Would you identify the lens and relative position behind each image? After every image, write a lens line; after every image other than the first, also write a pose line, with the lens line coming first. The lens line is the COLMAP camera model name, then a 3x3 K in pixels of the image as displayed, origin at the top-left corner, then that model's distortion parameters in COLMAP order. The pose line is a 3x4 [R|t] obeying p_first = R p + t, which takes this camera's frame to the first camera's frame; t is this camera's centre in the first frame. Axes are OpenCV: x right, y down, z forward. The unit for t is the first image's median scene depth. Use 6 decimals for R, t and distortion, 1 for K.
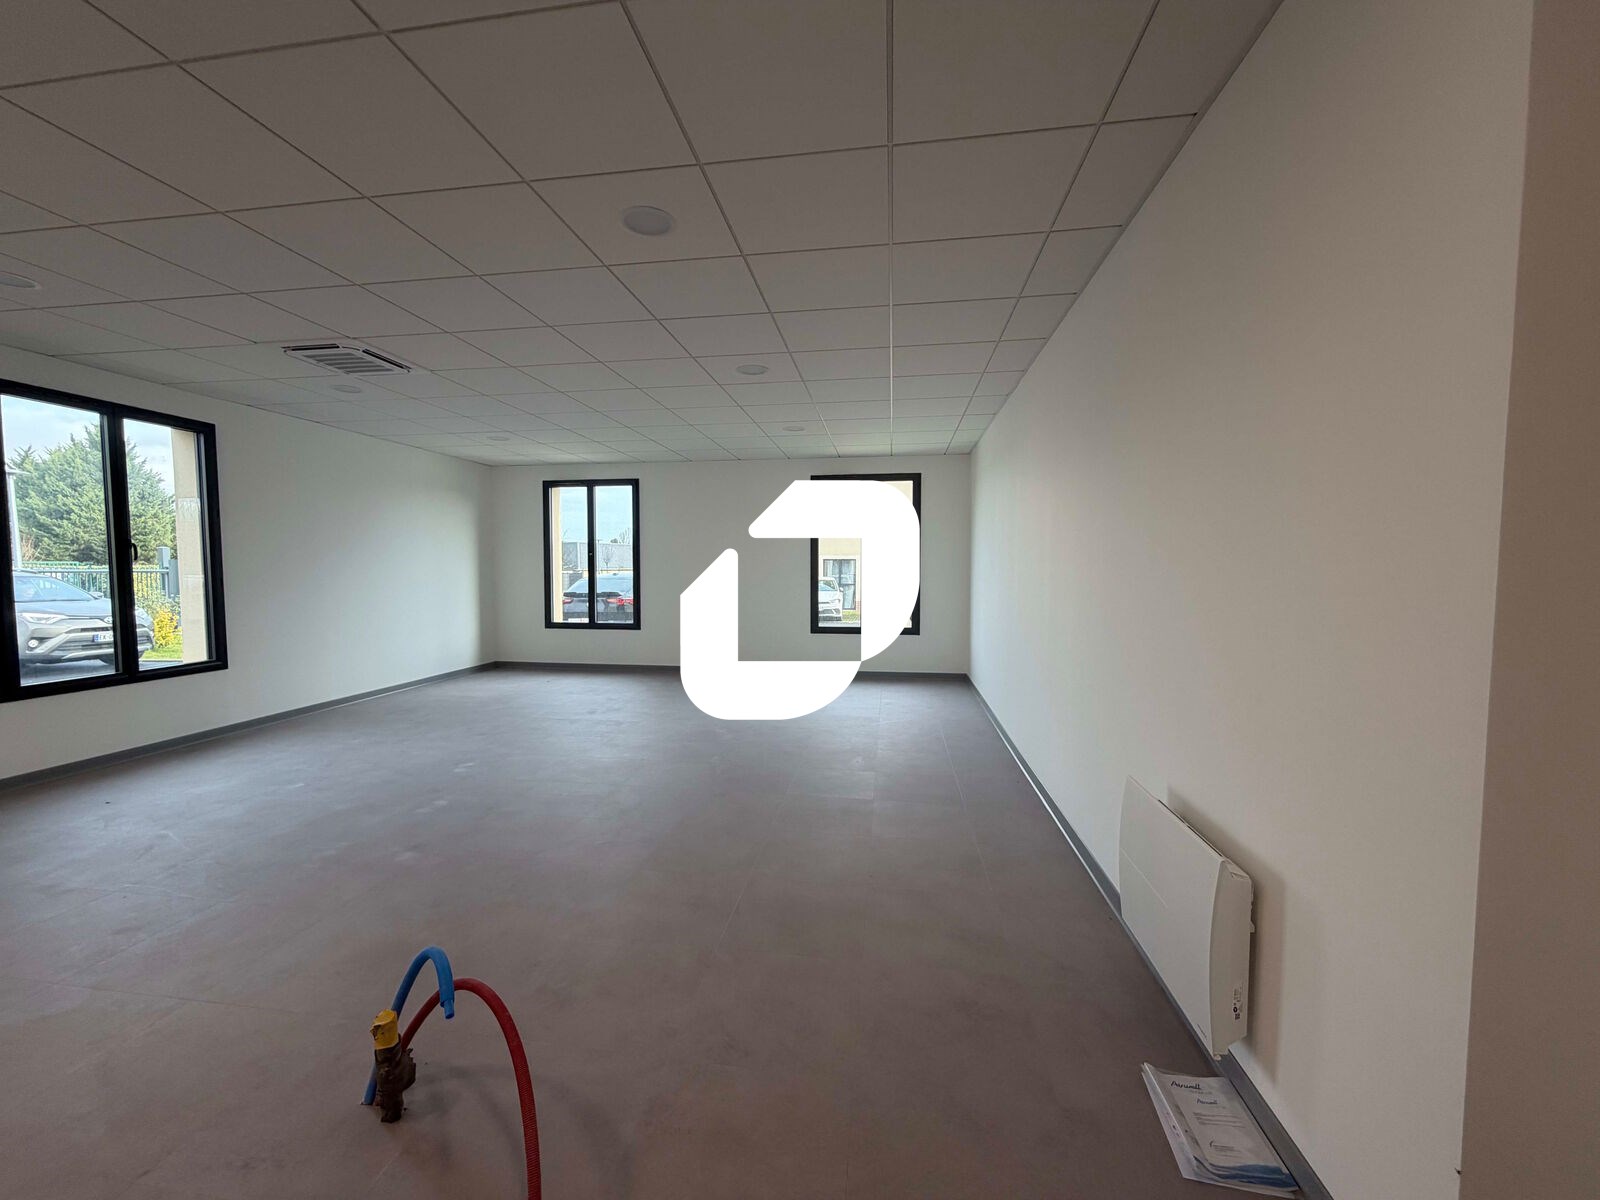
lens RADIAL K [[641.8, 0, 793.1], [0, 641.8, 602.3], [0, 0, 1]] dist [0.004471, 0.000273]
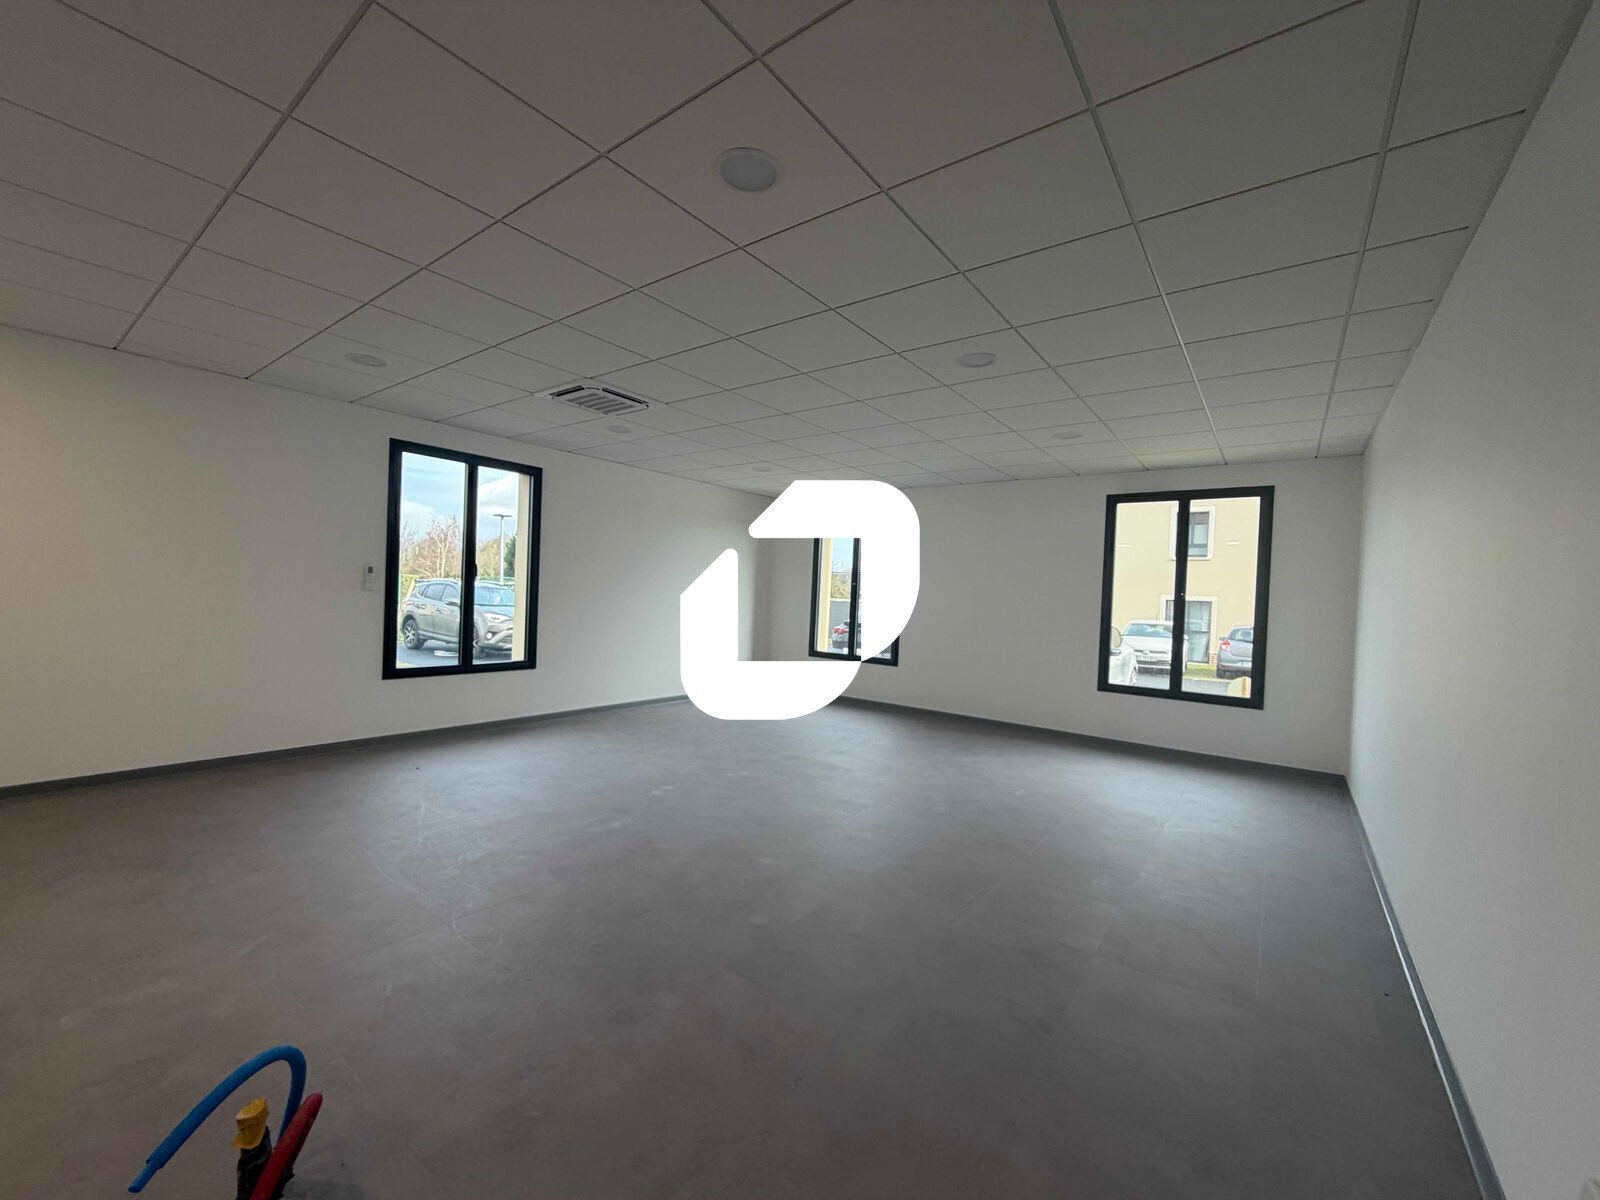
lens RADIAL K [[641.8, 0, 794.3], [0, 641.8, 605.0], [0, 0, 1]] dist [0.004471, 0.000273]
pose [[0.877153, 0.046679, -0.477936, 0.117657], [-0.068380, 0.997264, -0.028096, -0.015429], [0.475317, 0.057326, 0.877945, 0.173947]]
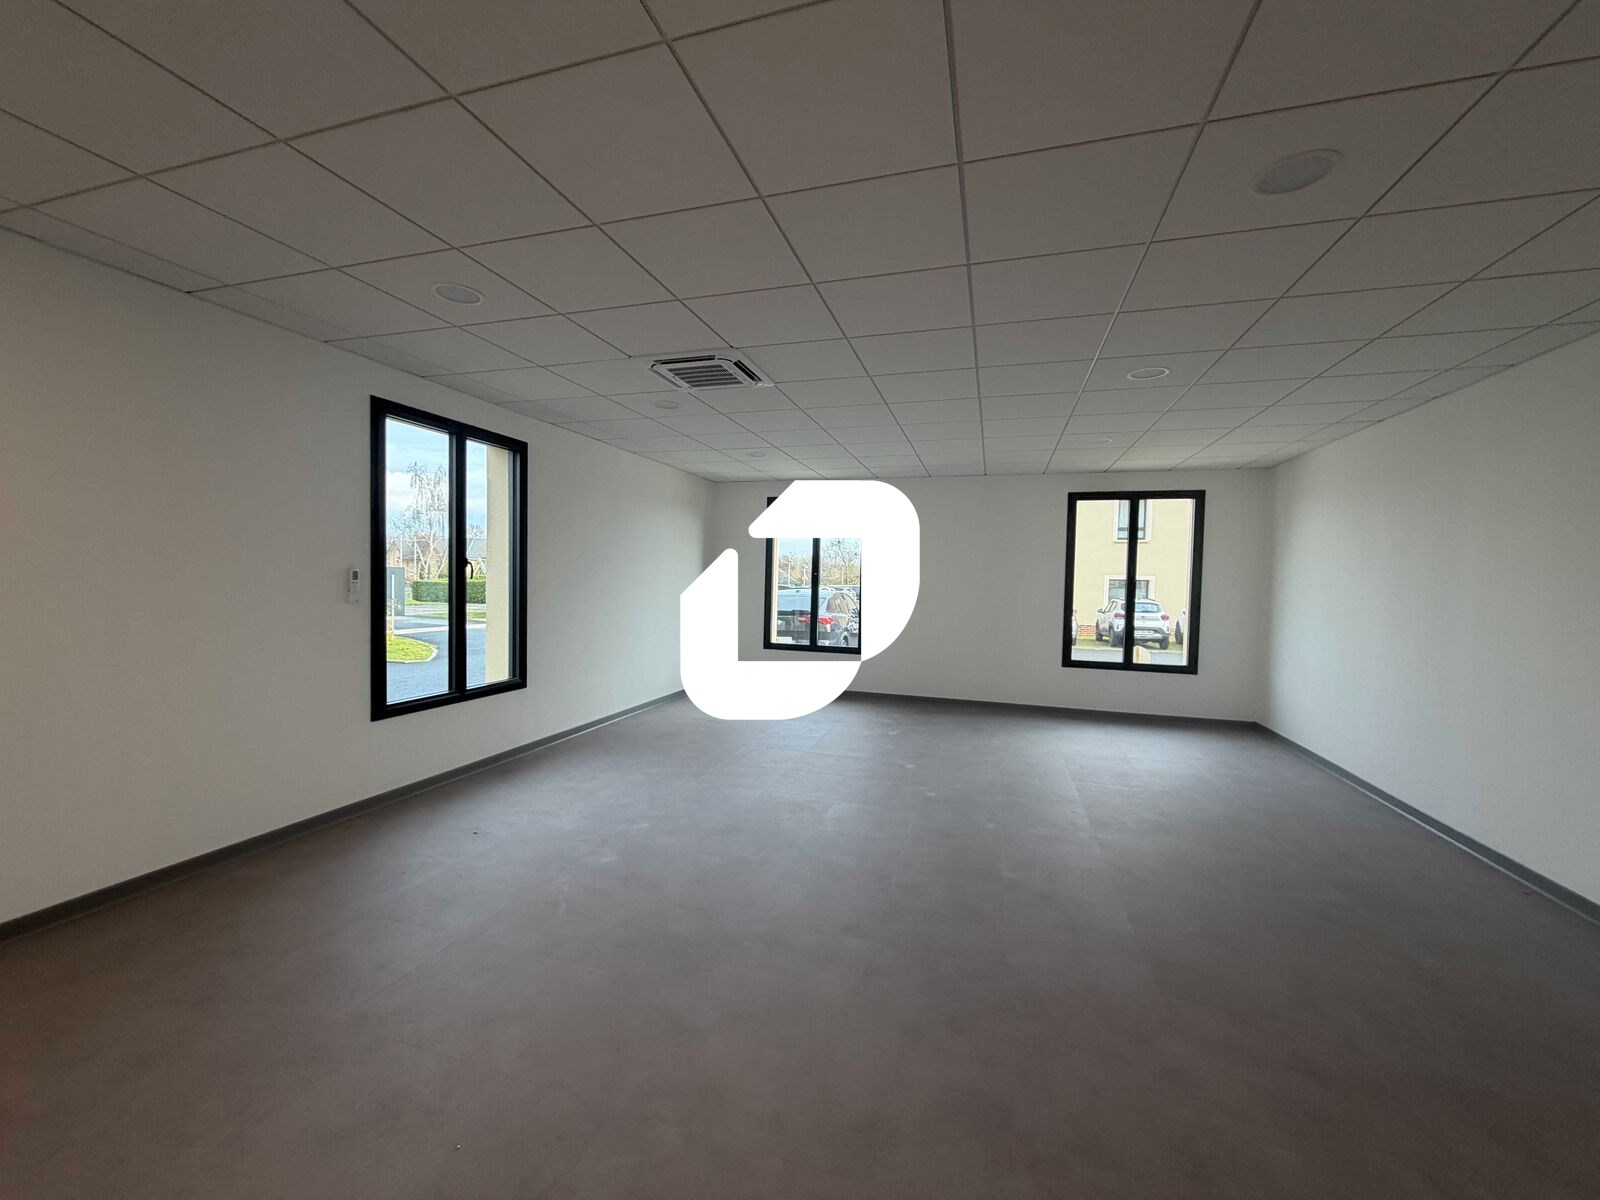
lens RADIAL K [[641.8, 0, 794.6], [0, 641.8, 596.3], [0, 0, 1]] dist [0.004471, 0.000273]
pose [[0.989441, 0.024231, -0.142897, -0.342761], [-0.028634, 0.999174, -0.028836, -0.021734], [0.142080, 0.032624, 0.989317, 0.080496]]
